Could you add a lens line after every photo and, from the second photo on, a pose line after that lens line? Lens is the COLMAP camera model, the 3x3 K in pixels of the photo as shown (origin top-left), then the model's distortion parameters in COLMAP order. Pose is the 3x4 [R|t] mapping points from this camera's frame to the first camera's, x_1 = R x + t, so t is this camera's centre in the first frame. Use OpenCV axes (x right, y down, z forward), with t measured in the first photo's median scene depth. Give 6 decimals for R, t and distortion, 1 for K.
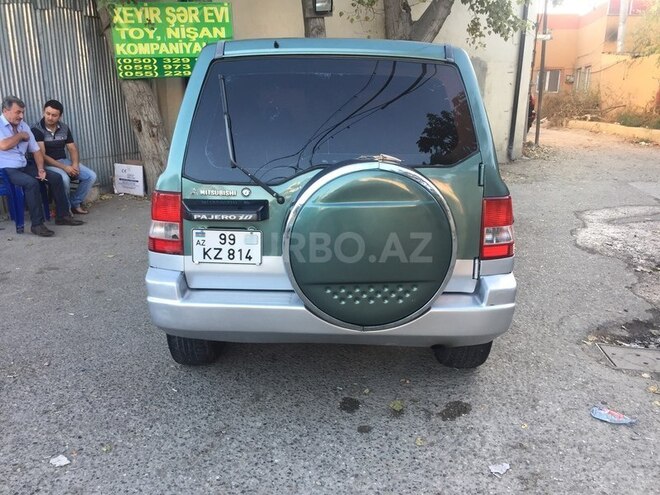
lens RADIAL K [[575.7, 0, 330.0], [0, 575.7, 247.5], [0, 0, 1]] dist [-0.009555, -0.014890]
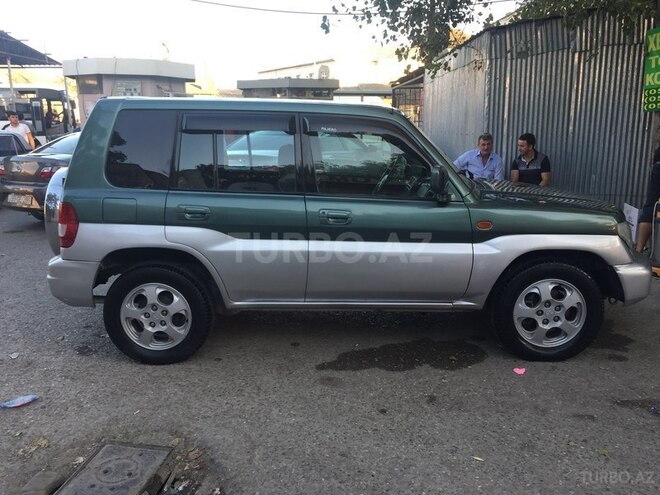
lens RADIAL K [[575.7, 0, 330.0], [0, 575.7, 247.5], [0, 0, 1]] dist [-0.009555, -0.014890]
pose [[-0.018002, 0.201821, -0.979257, 0.669648], [-0.254722, 0.946173, 0.199685, -0.171224], [0.966847, 0.253033, 0.034375, 0.638868]]
